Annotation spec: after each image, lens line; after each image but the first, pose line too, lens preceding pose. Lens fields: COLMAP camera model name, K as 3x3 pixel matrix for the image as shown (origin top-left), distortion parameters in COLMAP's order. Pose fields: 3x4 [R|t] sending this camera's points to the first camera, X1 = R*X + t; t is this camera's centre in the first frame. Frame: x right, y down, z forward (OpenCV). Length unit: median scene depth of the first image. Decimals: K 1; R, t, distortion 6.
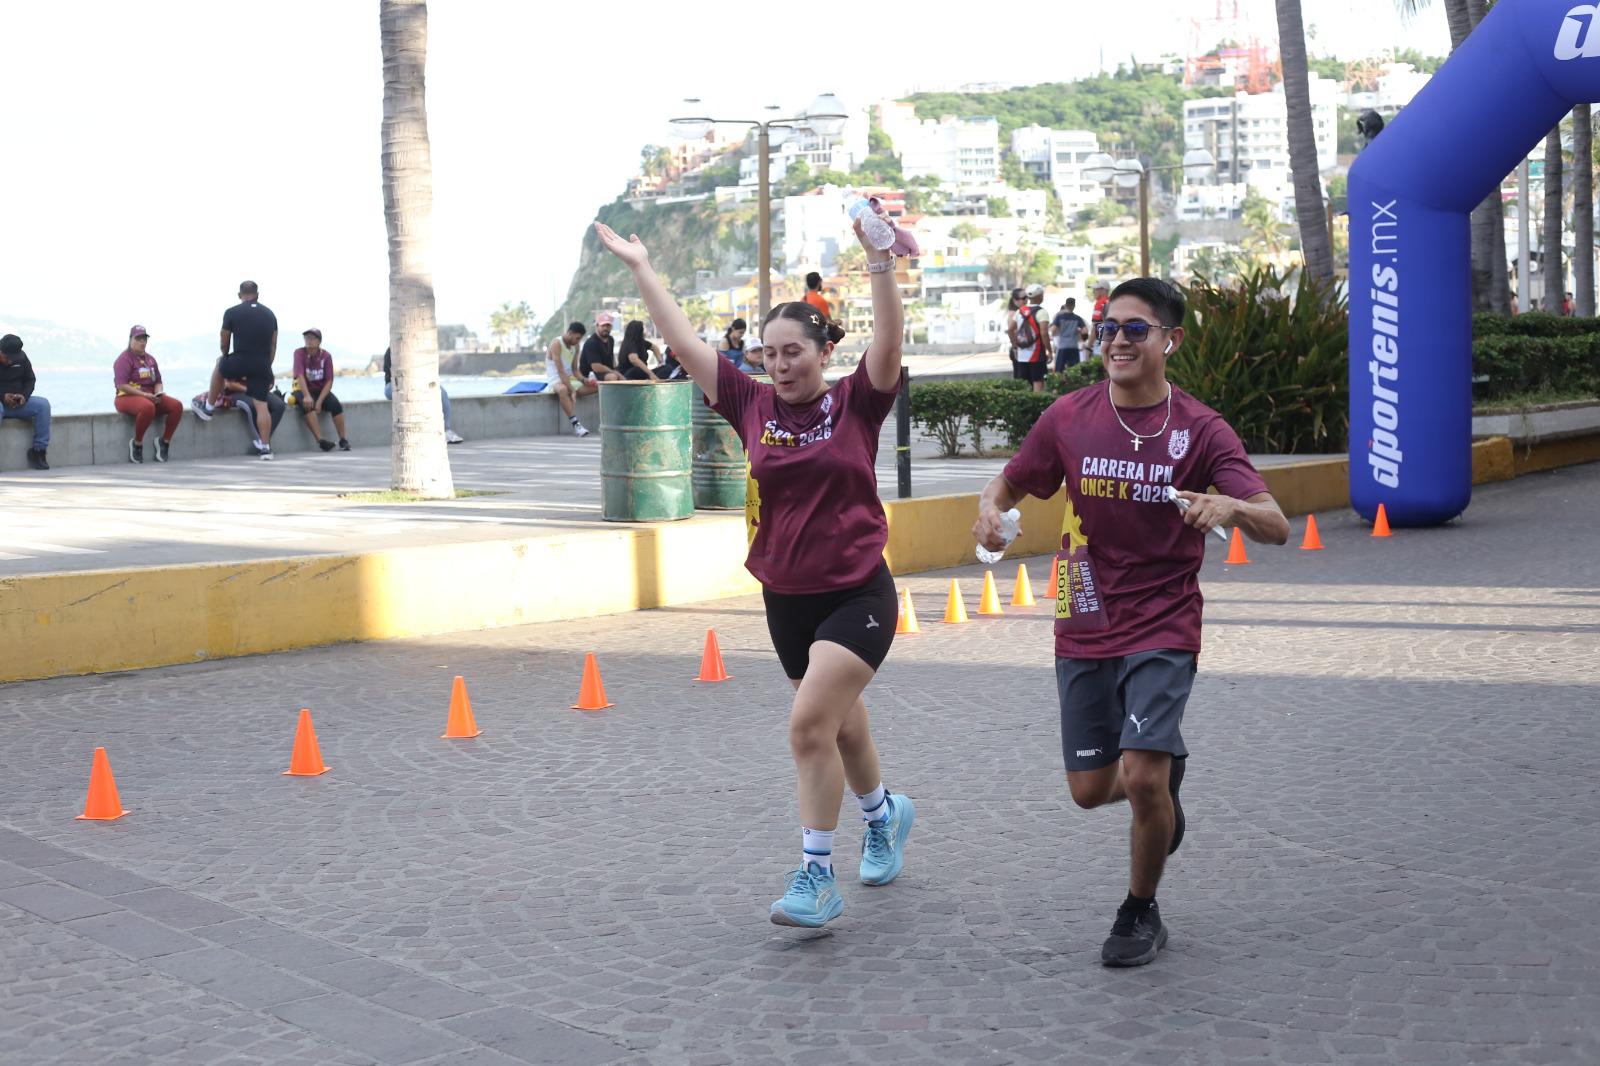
lens RADIAL K [[2310.0, 0, 781.0], [0, 2310.0, 538.1], [0, 0, 1]] dist [-0.085870, -0.084443]
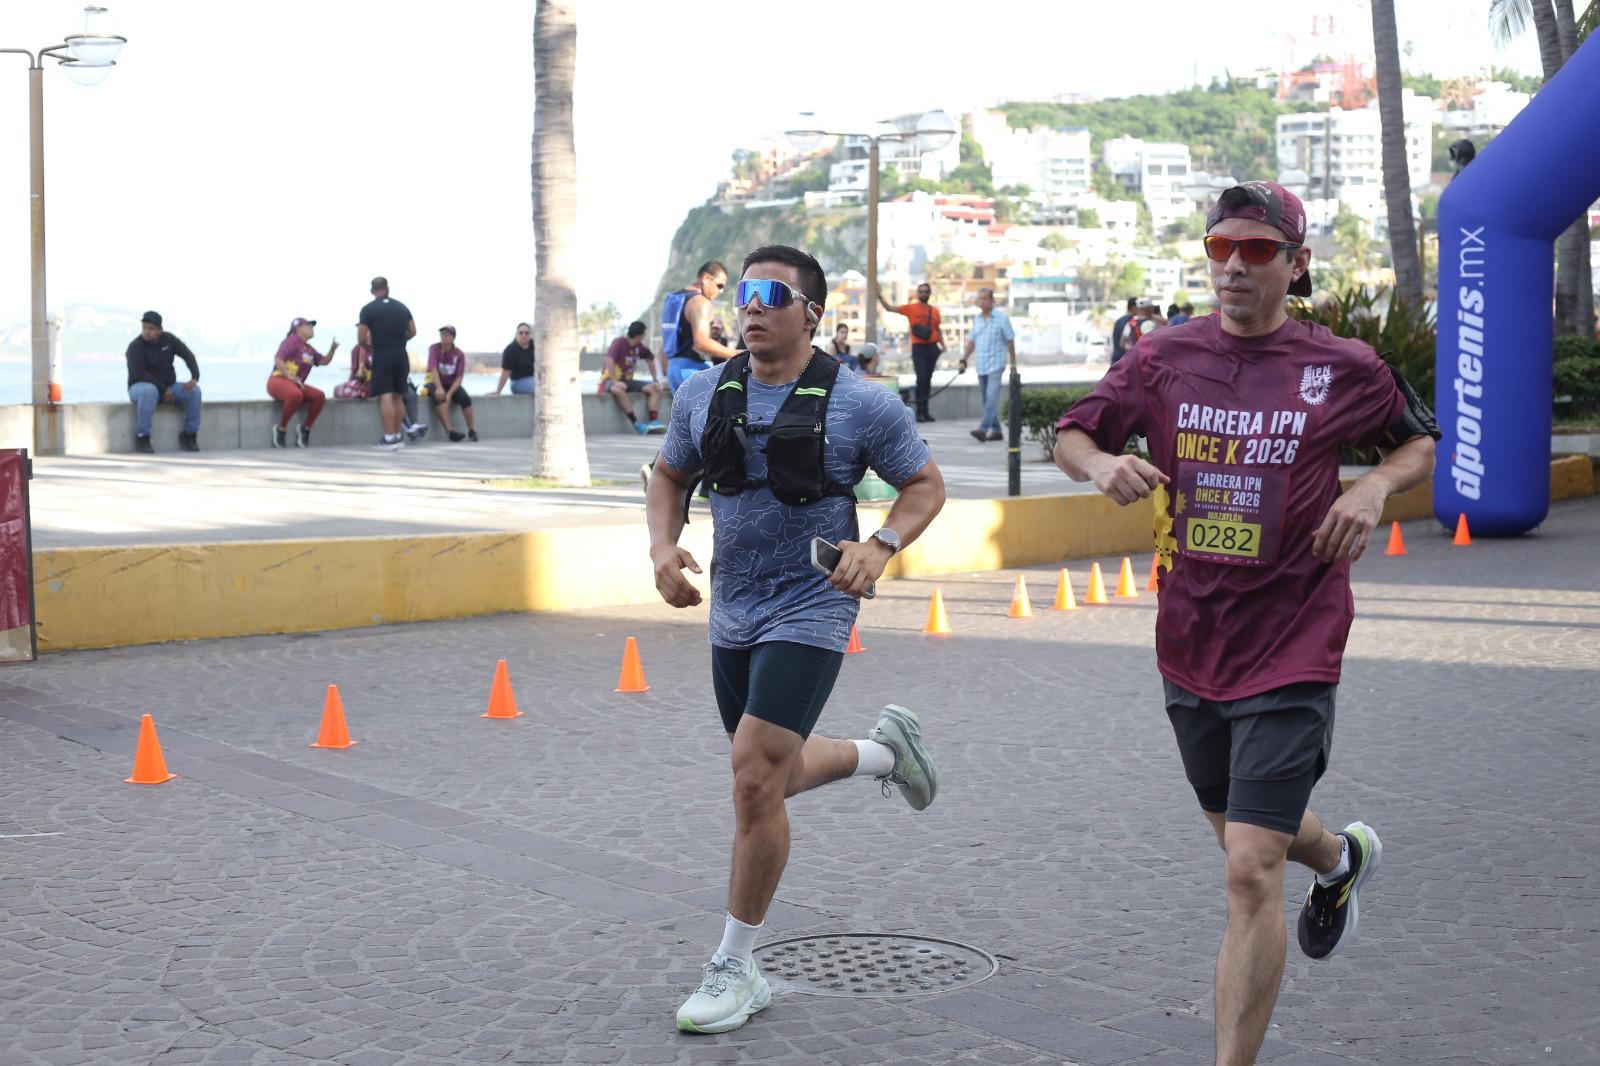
lens RADIAL K [[2316.5, 0, 781.1], [0, 2316.5, 540.4], [0, 0, 1]] dist [-0.085509, -0.085571]
pose [[0.999092, 0.025340, -0.034248, -0.012998], [-0.025395, 0.999677, -0.001167, 0.005380], [0.034208, 0.002035, 0.999413, -0.056685]]
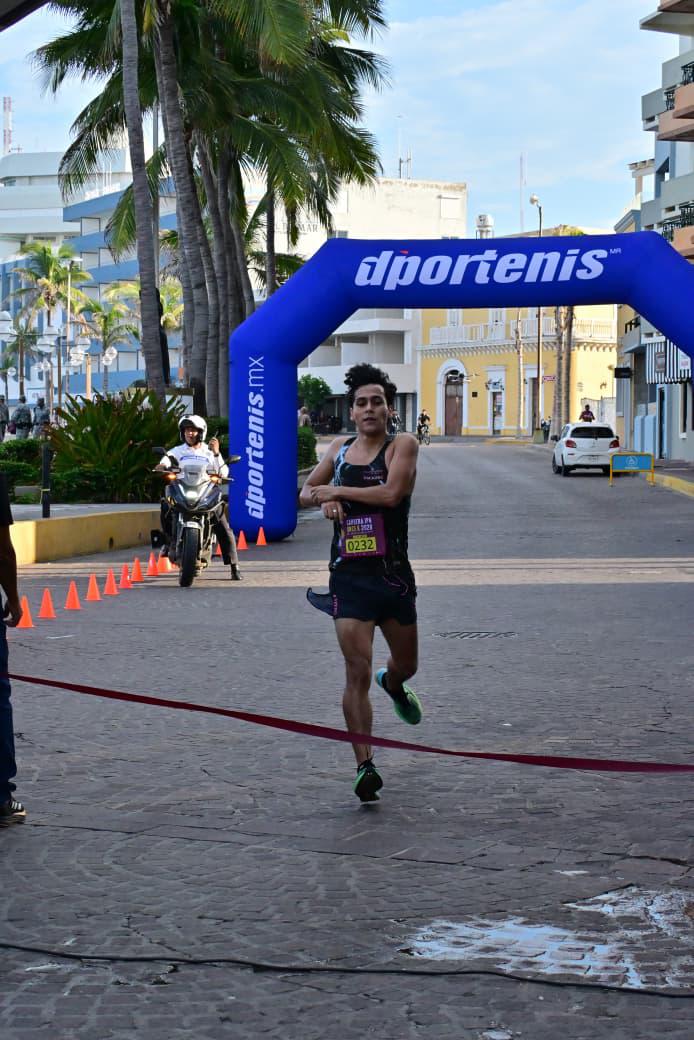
lens RADIAL K [[2264.6, 0, 347.0], [0, 2264.6, 520.0], [0, 0, 1]] dist [0.017595, -0.100684]
pose [[0.874840, 0.010531, 0.484298, -0.442272], [0.012040, 0.998982, -0.043471, 0.047295], [-0.484263, 0.043861, 0.873822, -0.472983]]
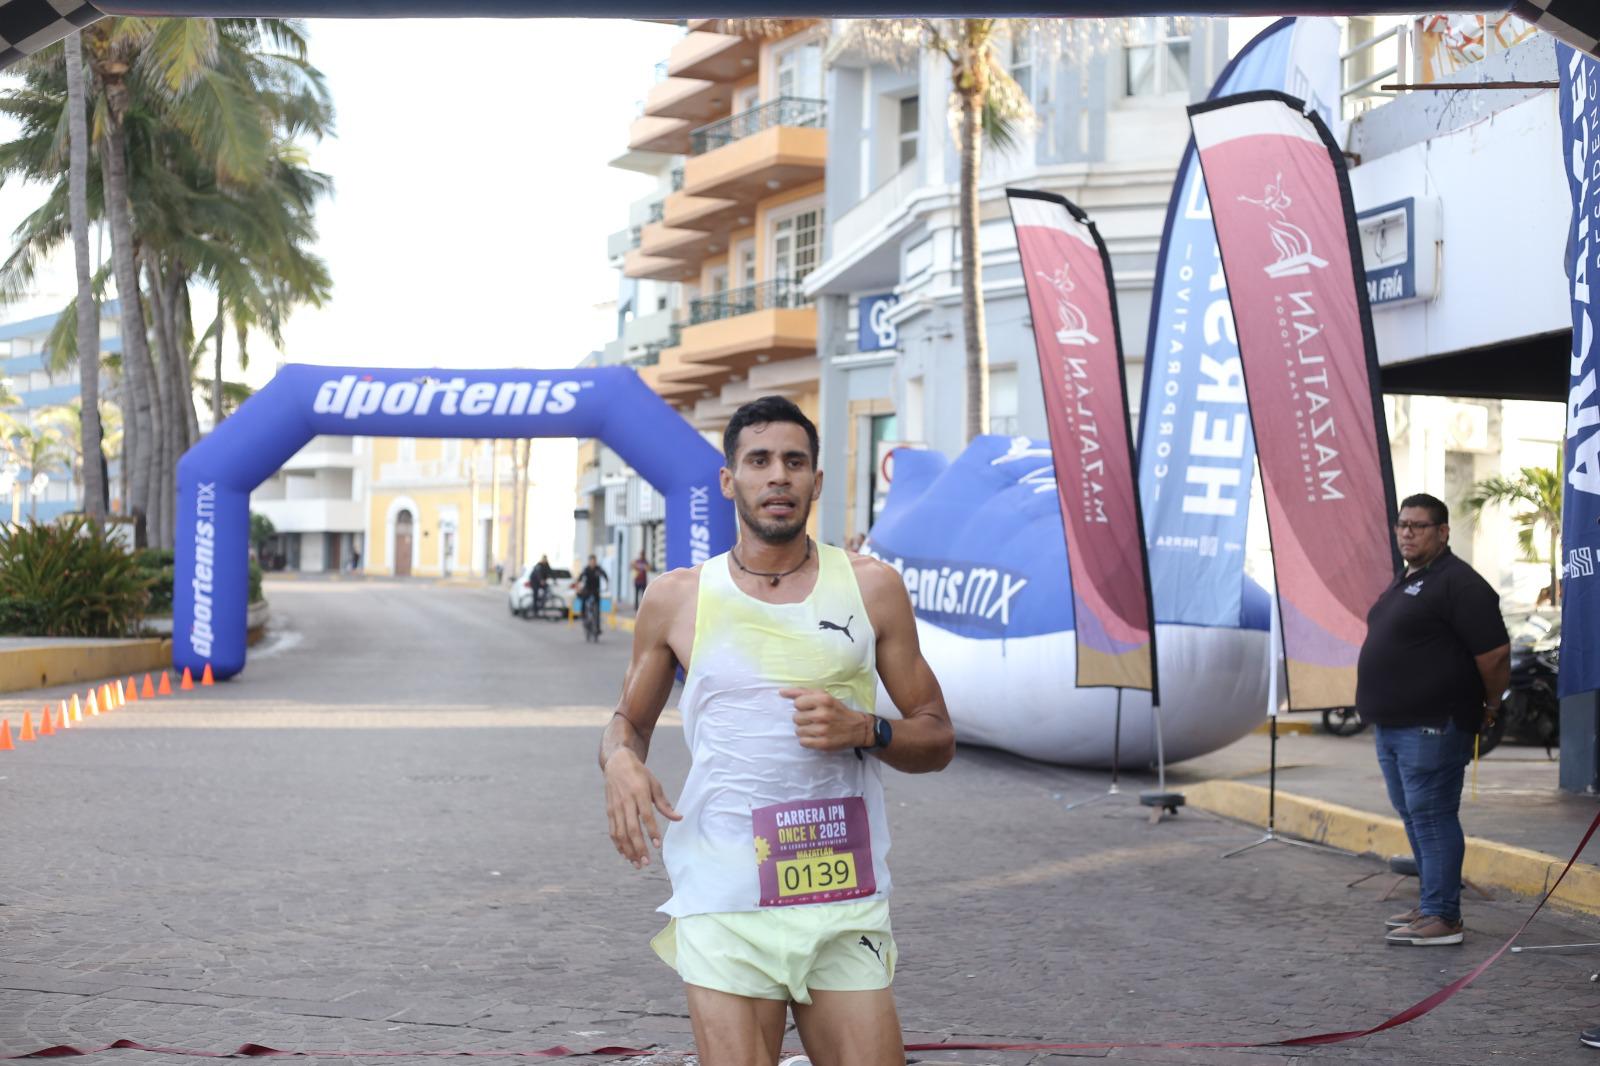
lens RADIAL K [[2316.5, 0, 781.1], [0, 2316.5, 540.4], [0, 0, 1]] dist [-0.085509, -0.085571]
pose [[0.753740, 0.054312, 0.654925, -0.437775], [0.011006, 0.995396, -0.095214, 0.049096], [-0.657081, 0.078974, 0.749672, -0.446776]]
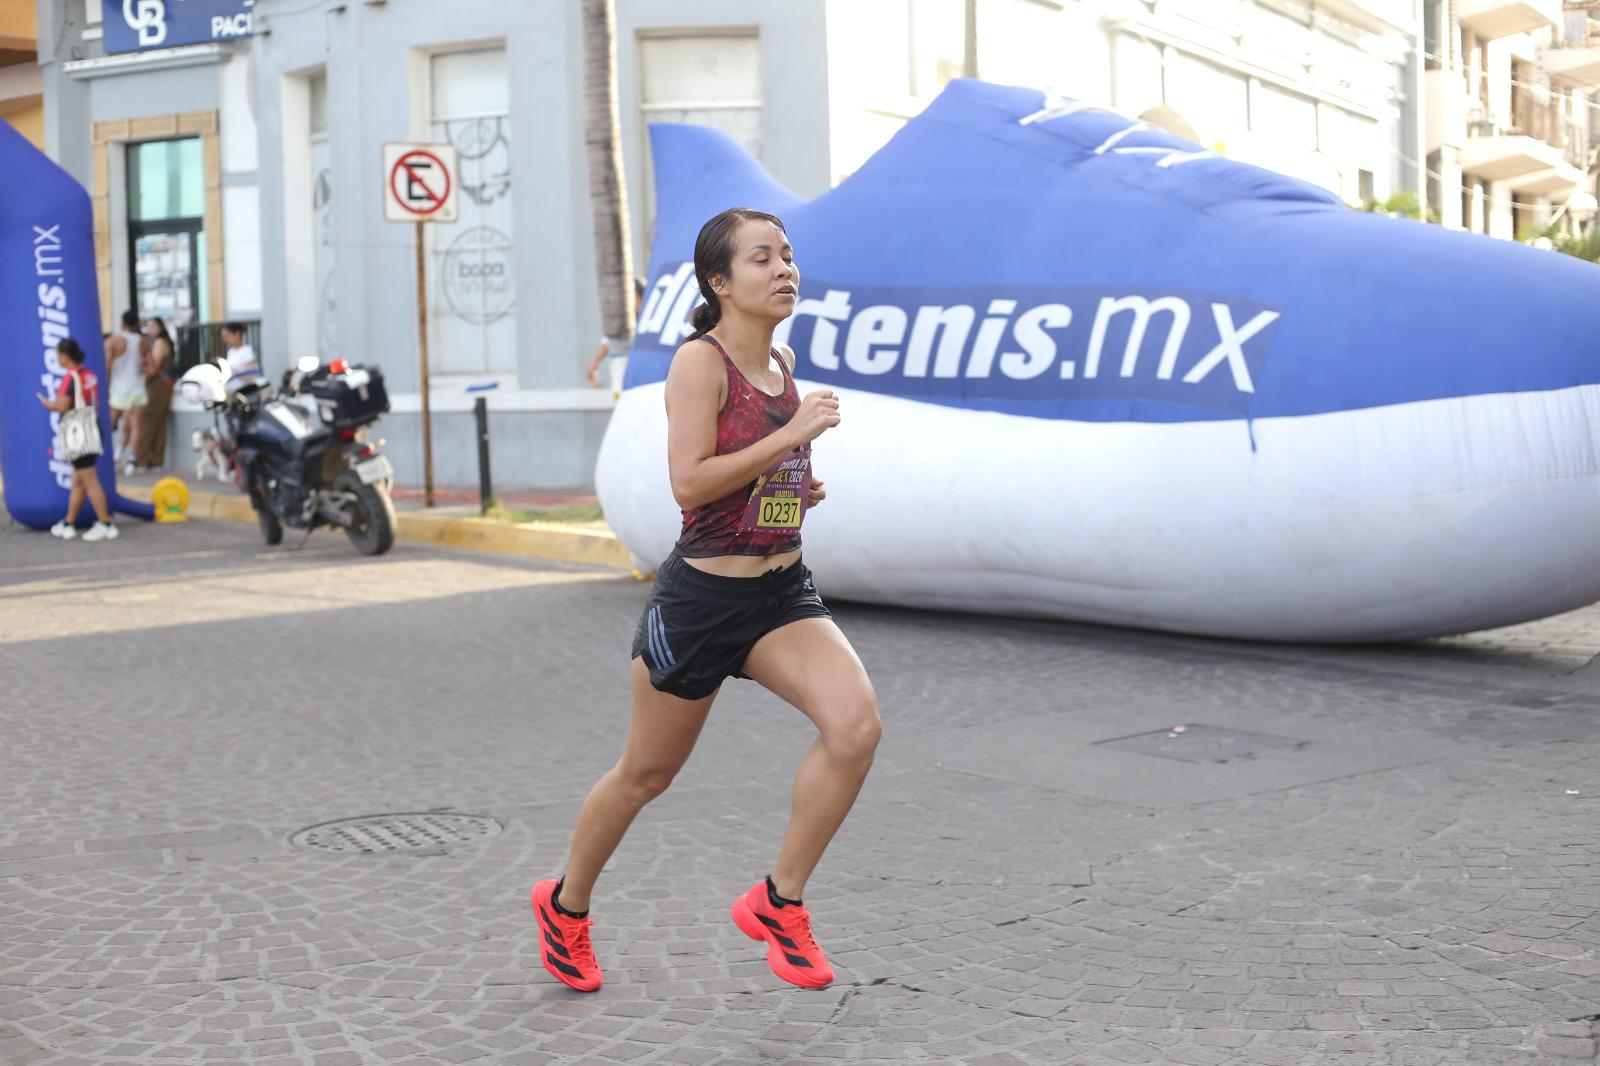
lens RADIAL K [[2316.5, 0, 781.1], [0, 2316.5, 540.4], [0, 0, 1]] dist [-0.085509, -0.085571]
pose [[0.380923, -0.051864, 0.923151, -0.283149], [0.083829, 0.996251, 0.021381, 0.010525], [-0.920799, 0.069242, 0.383842, 0.039223]]
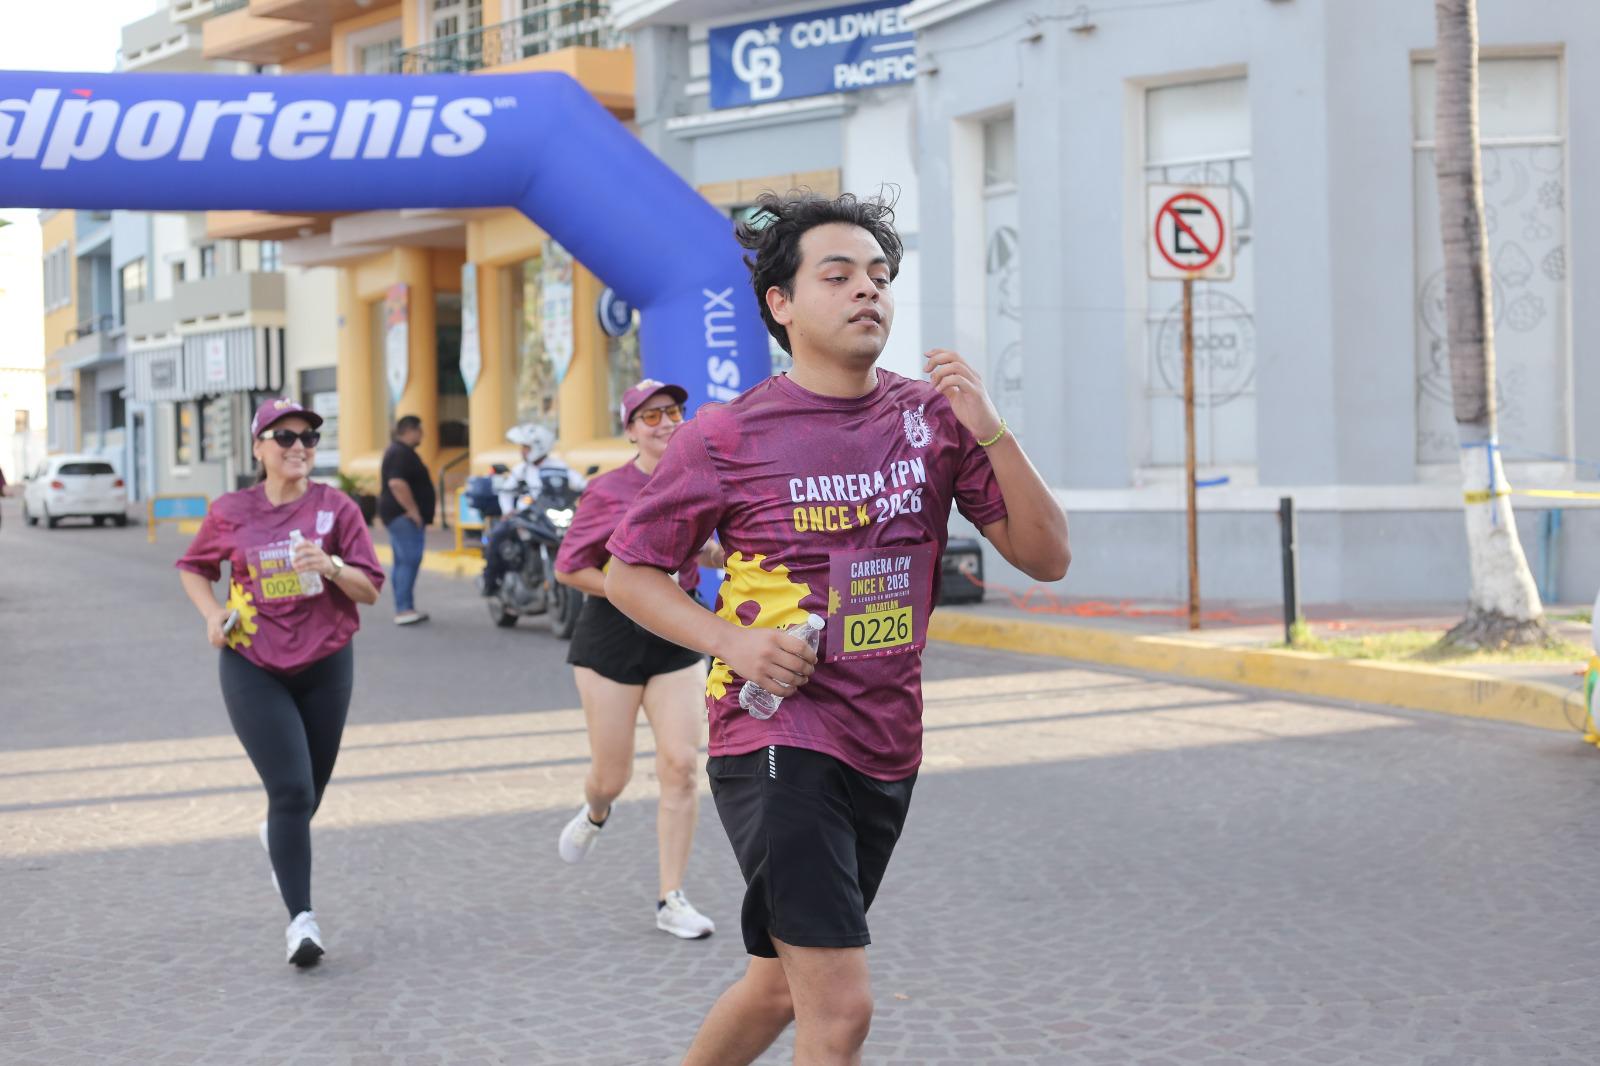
lens RADIAL K [[2327.6, 0, 779.5], [0, 2327.6, 533.8], [0, 0, 1]] dist [-0.087602, -0.092225]
pose [[0.556515, -0.010011, 0.830777, -0.187067], [0.069794, 0.996956, -0.034739, -0.008329], [-0.827901, 0.077316, 0.555520, 0.204067]]
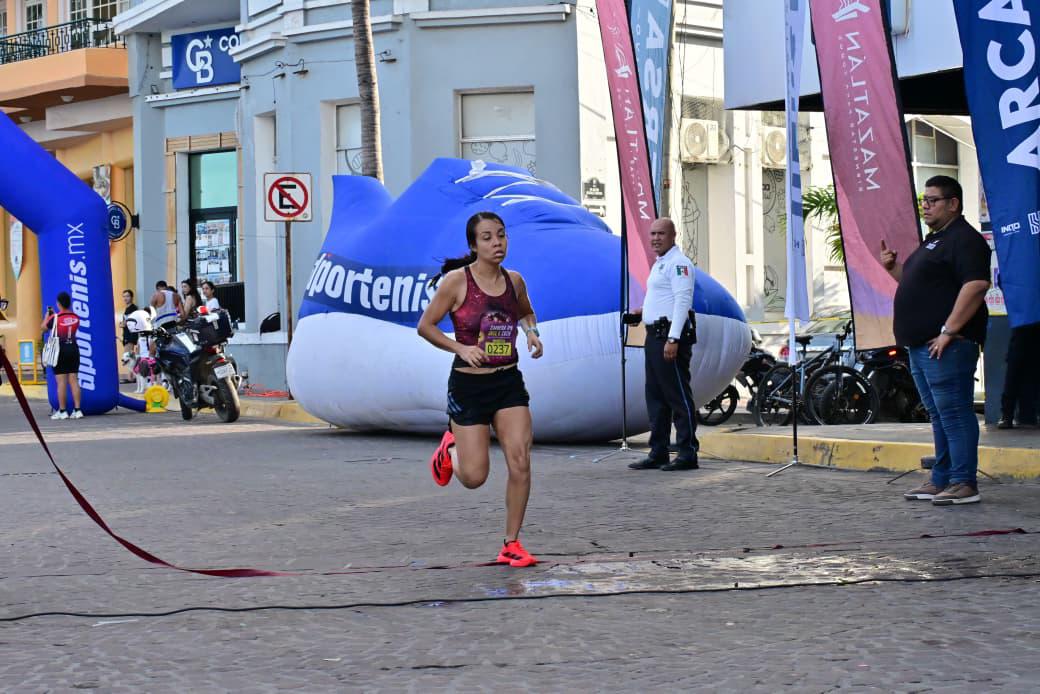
lens RADIAL K [[2482.6, 0, 520.0], [0, 2482.6, 347.0], [0, 0, 1]] dist [-0.018857, 0.081324]
pose [[0.579058, 0.011469, 0.815206, -0.662227], [0.069342, 0.995585, -0.063262, 0.077497], [-0.812332, 0.093161, 0.575706, -0.475526]]
